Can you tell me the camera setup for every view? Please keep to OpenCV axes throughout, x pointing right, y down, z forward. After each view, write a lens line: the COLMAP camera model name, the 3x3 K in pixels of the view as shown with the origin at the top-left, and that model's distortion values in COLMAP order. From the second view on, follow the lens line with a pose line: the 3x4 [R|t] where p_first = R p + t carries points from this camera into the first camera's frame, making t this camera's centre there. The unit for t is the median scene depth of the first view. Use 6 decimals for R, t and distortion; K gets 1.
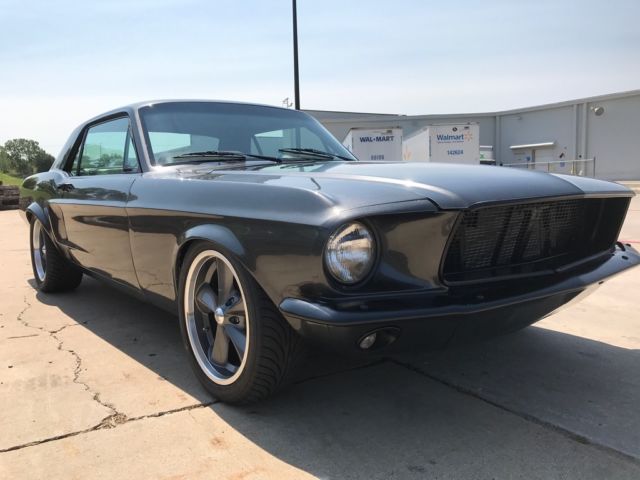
lens RADIAL K [[534.1, 0, 313.1], [0, 534.1, 241.7], [0, 0, 1]] dist [-0.000575, 0.005362]
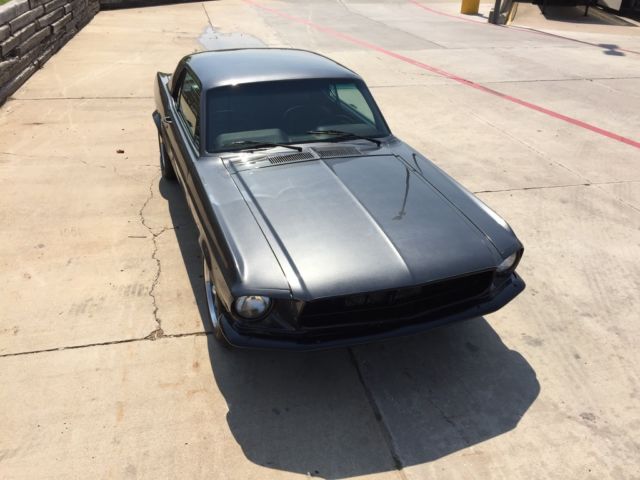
lens RADIAL K [[545.5, 0, 320.0], [0, 545.5, 240.0], [0, 0, 1]] dist [0.033641, -0.008947]
pose [[0.947577, 0.191830, -0.255538, 0.473581], [-0.083657, 0.920780, 0.381006, -0.594862], [0.308383, -0.339655, 0.888558, -0.328720]]
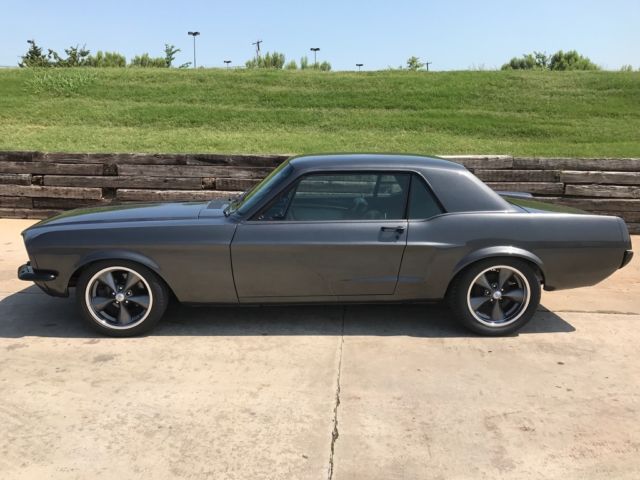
lens RADIAL K [[528.4, 0, 317.4], [0, 528.4, 238.1], [0, 0, 1]] dist [0.001346, 0.002732]
pose [[-0.576005, 0.188616, -0.795388, 1.422076], [-0.081472, 0.954925, 0.285449, -0.681654], [0.813376, 0.229222, -0.534675, 2.738148]]
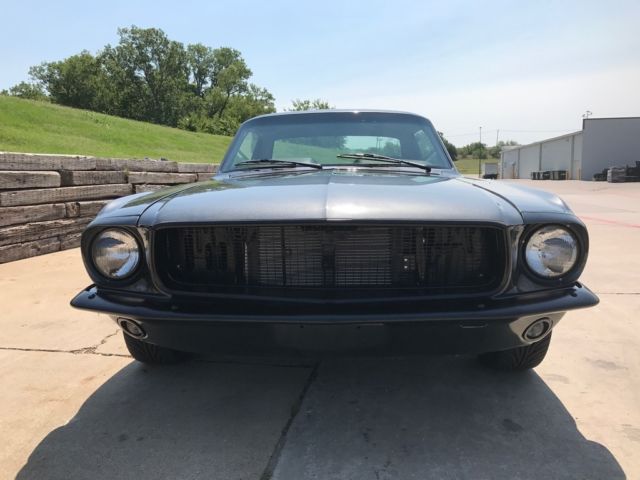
lens RADIAL K [[528.4, 0, 317.4], [0, 528.4, 238.1], [0, 0, 1]] dist [0.001346, 0.002732]
pose [[0.761557, 0.096787, -0.640831, 0.807162], [-0.086214, 0.995127, 0.047842, -0.077600], [0.642338, 0.018814, 0.766190, 0.230395]]
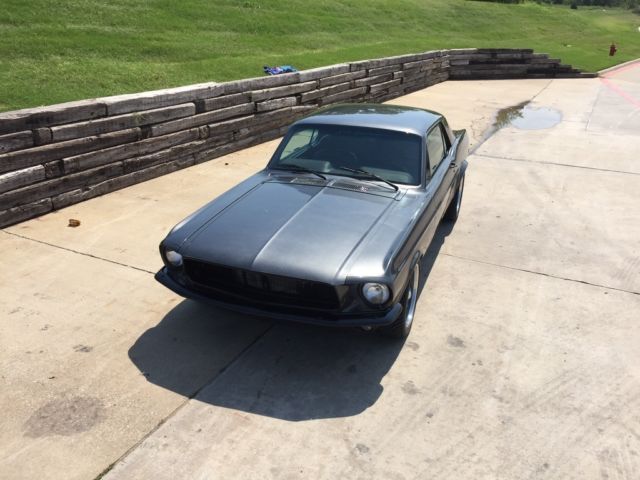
lens RADIAL K [[545.5, 0, 320.0], [0, 545.5, 240.0], [0, 0, 1]] dist [0.033641, -0.008947]
pose [[0.530474, 0.357480, -0.768639, 1.618945], [-0.134605, 0.930750, 0.339978, -0.688715], [0.836946, -0.076888, 0.541857, 0.103305]]
